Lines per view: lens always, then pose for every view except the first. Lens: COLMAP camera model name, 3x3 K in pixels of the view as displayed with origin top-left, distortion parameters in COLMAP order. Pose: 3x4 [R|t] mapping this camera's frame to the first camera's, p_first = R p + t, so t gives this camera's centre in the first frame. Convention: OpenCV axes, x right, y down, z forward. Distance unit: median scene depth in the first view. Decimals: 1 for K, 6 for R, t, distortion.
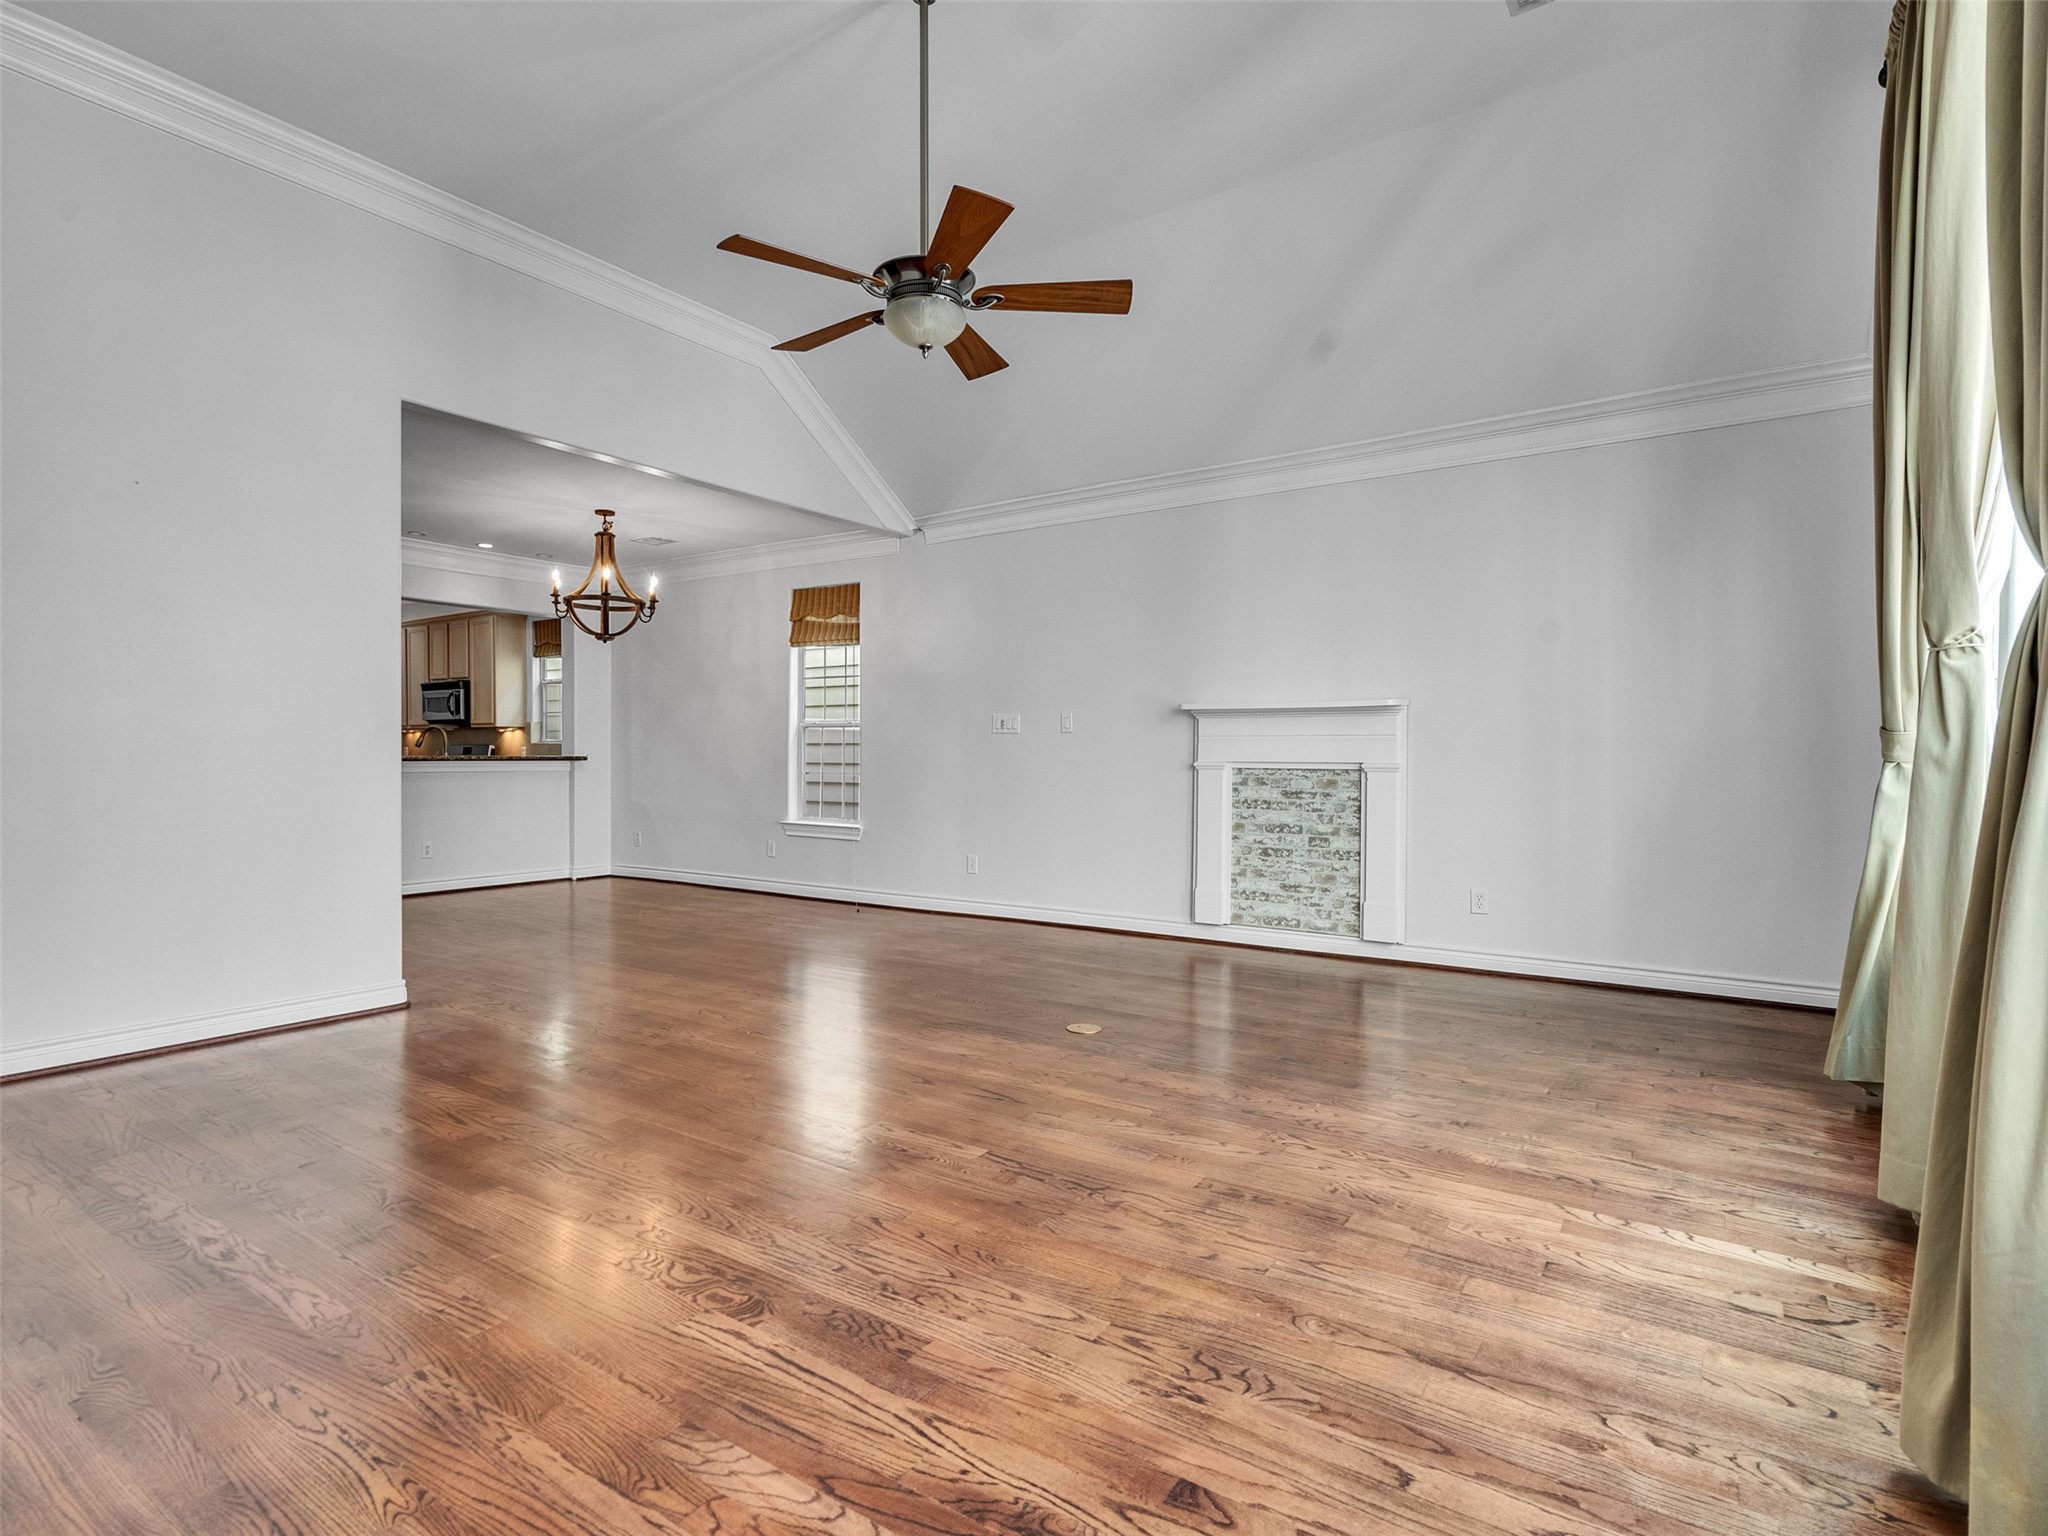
lens RADIAL K [[1045.5, 0, 1007.3], [0, 1045.5, 764.9], [0, 0, 1]] dist [-0.007442, 0.003876]
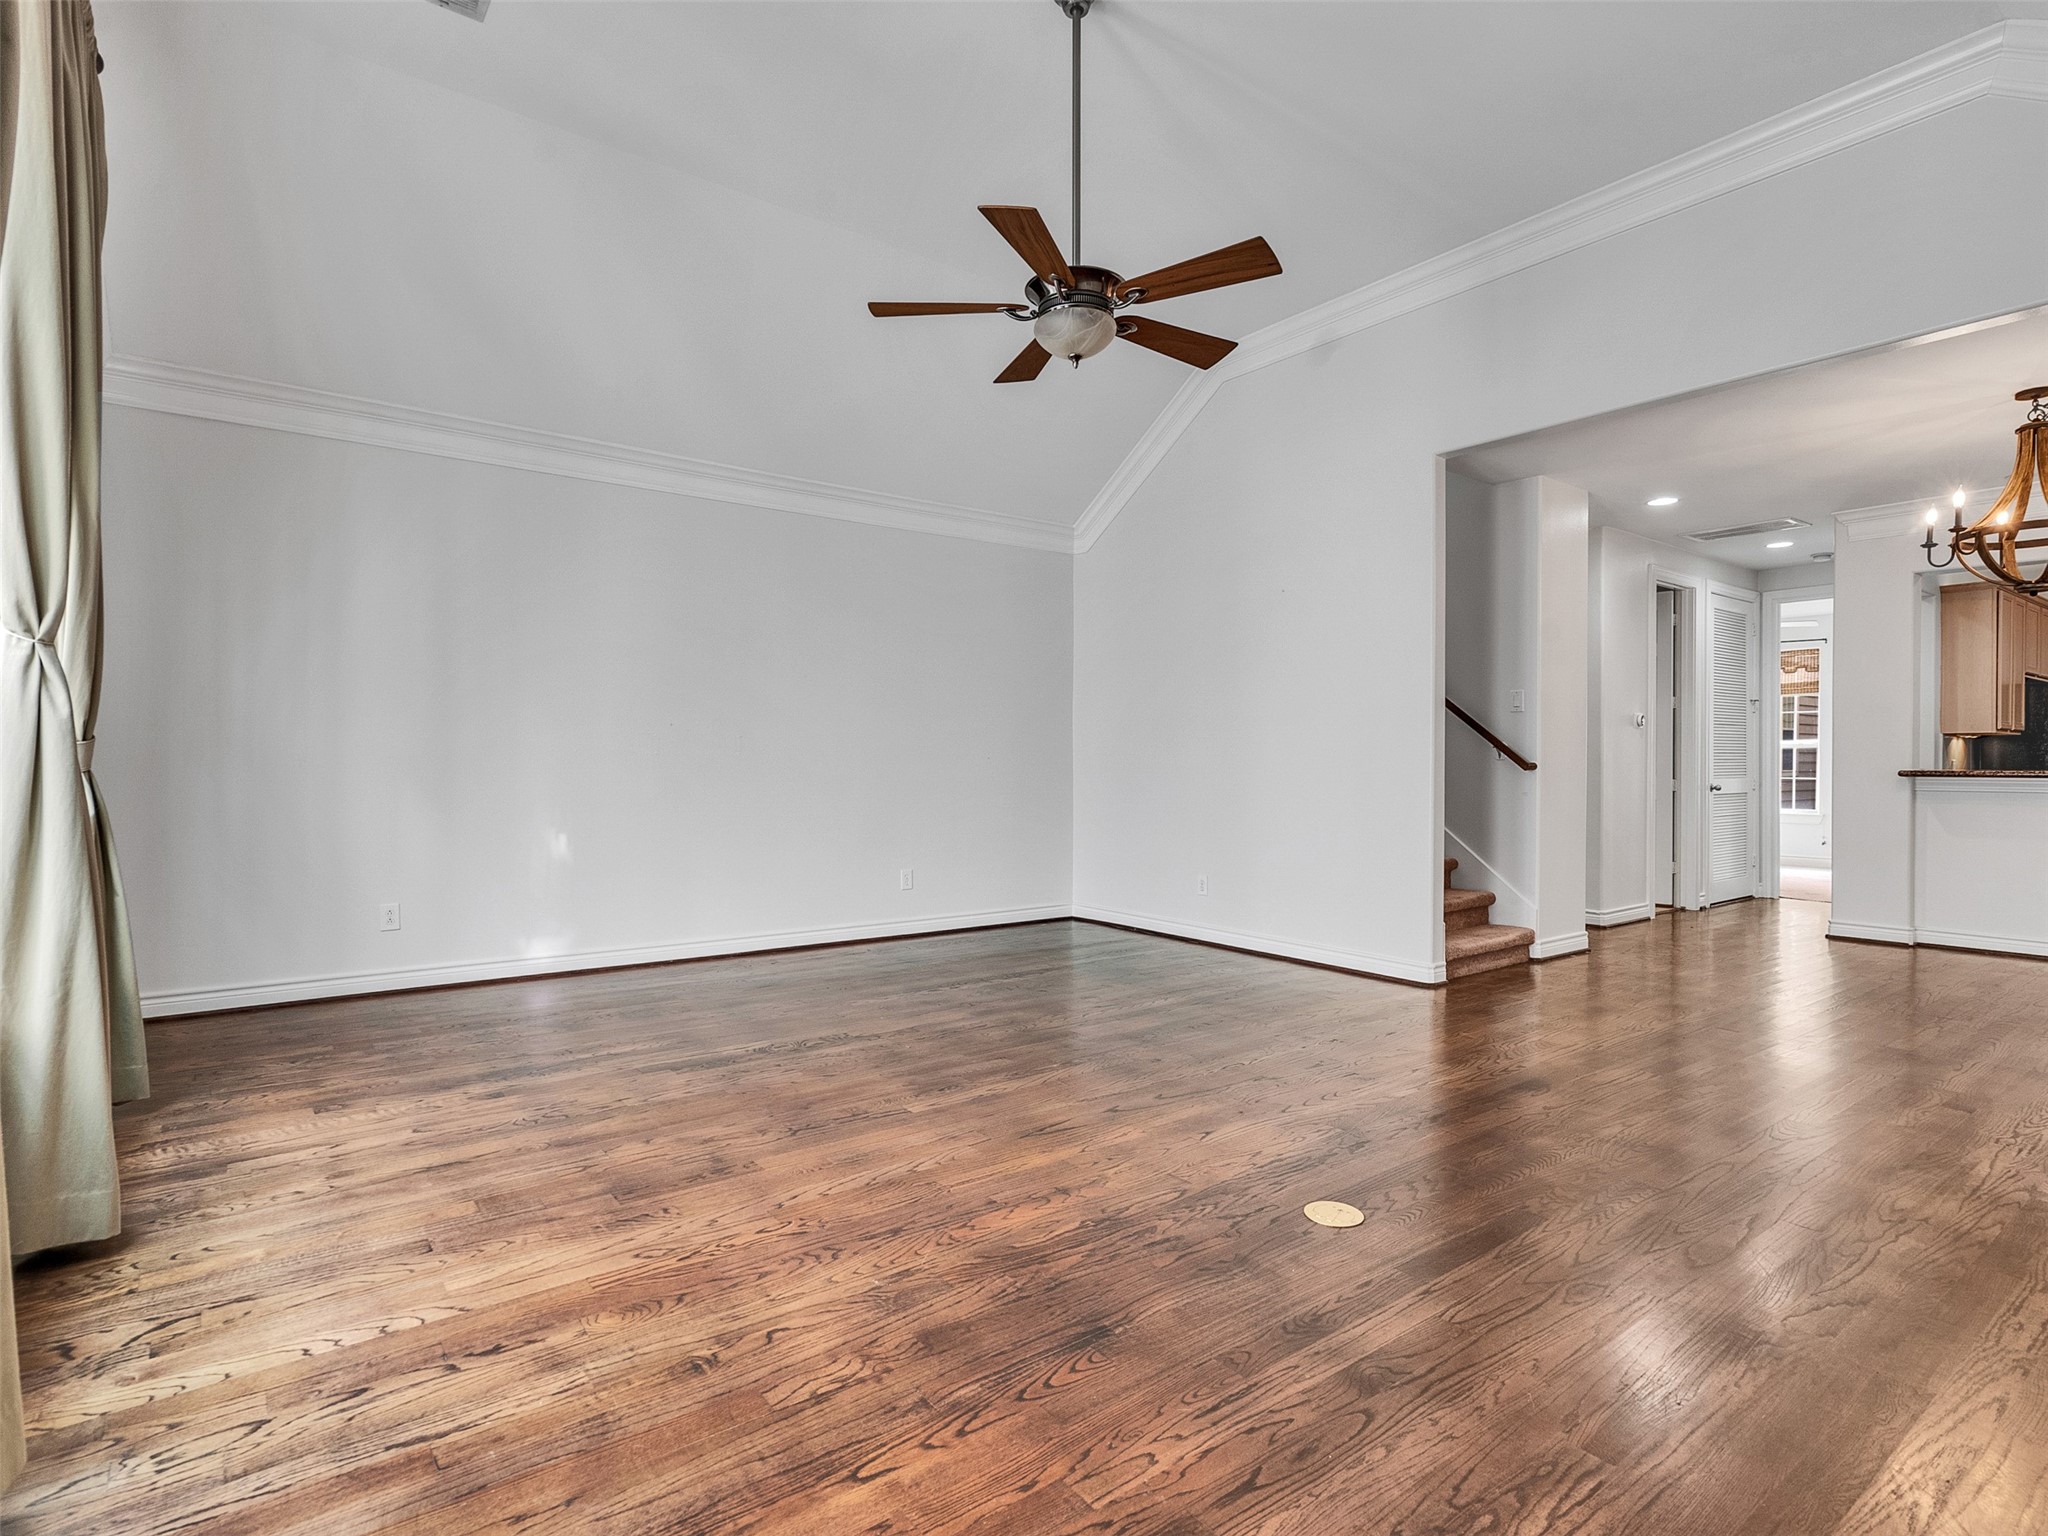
lens RADIAL K [[1045.5, 0, 999.7], [0, 1045.5, 768.1], [0, 0, 1]] dist [-0.007442, 0.003876]
pose [[-0.324233, 0.002466, -0.945974, 0.524874], [-0.014505, 0.999866, 0.007578, -0.007448], [0.945866, 0.016178, -0.324154, 0.743605]]
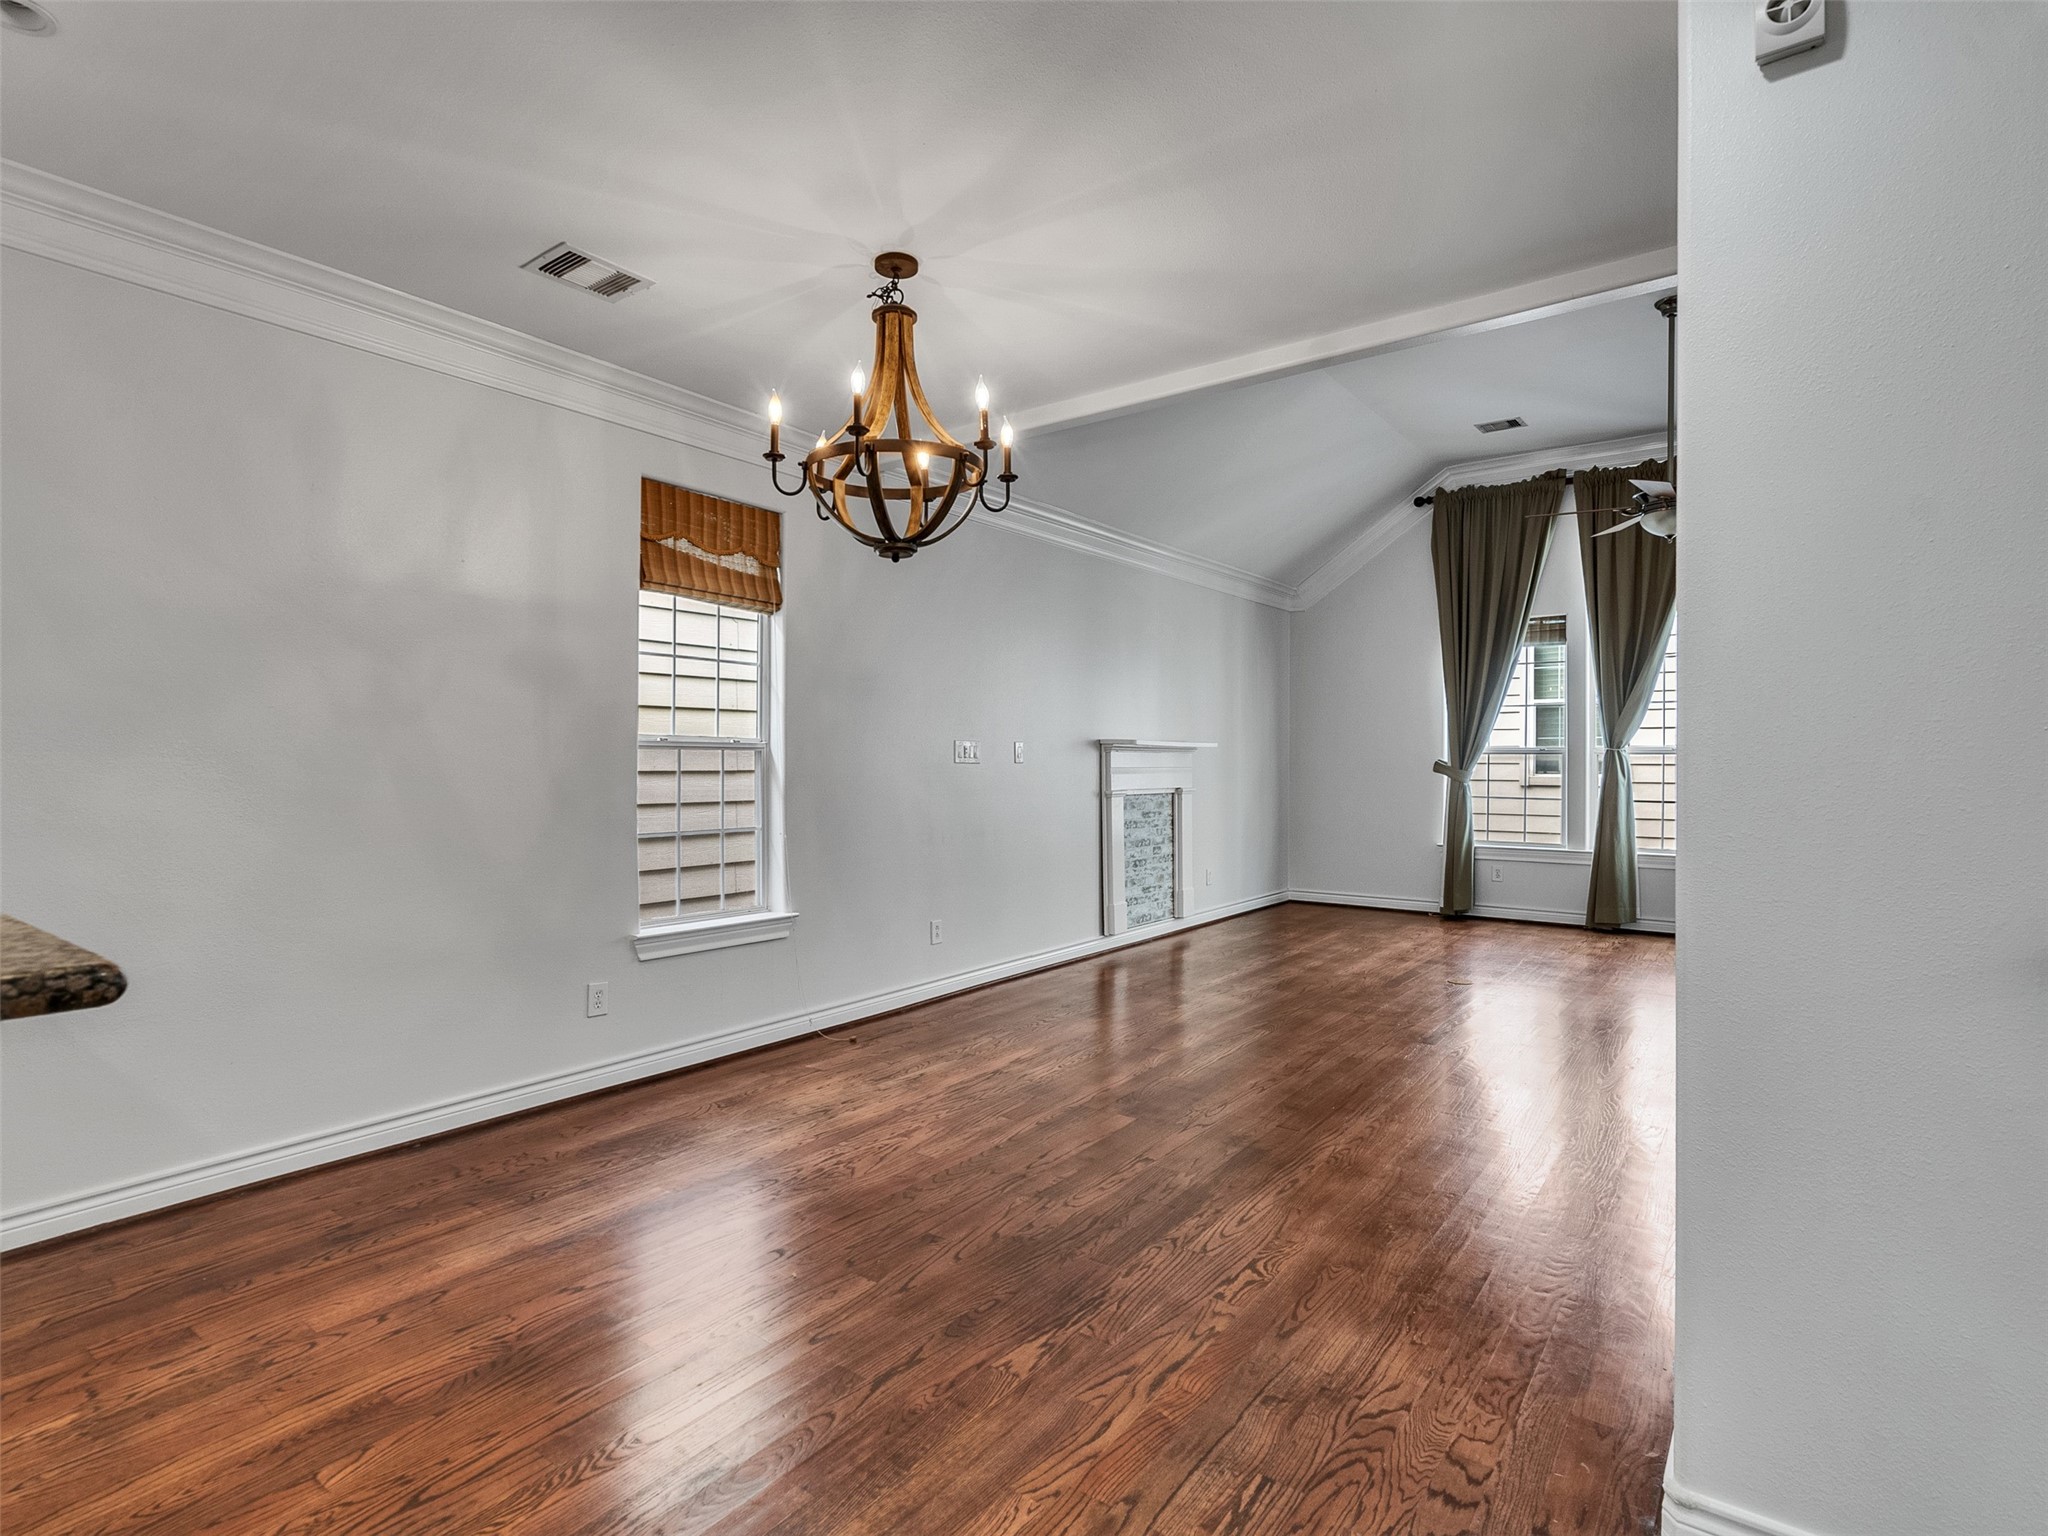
lens RADIAL K [[1045.5, 0, 1009.8], [0, 1045.5, 761.1], [0, 0, 1]] dist [-0.007442, 0.003876]
pose [[0.038488, -0.003899, 0.999251, -1.008394], [0.008021, 0.999961, 0.003593, -0.042520], [-0.999227, 0.007877, 0.038518, 1.146380]]
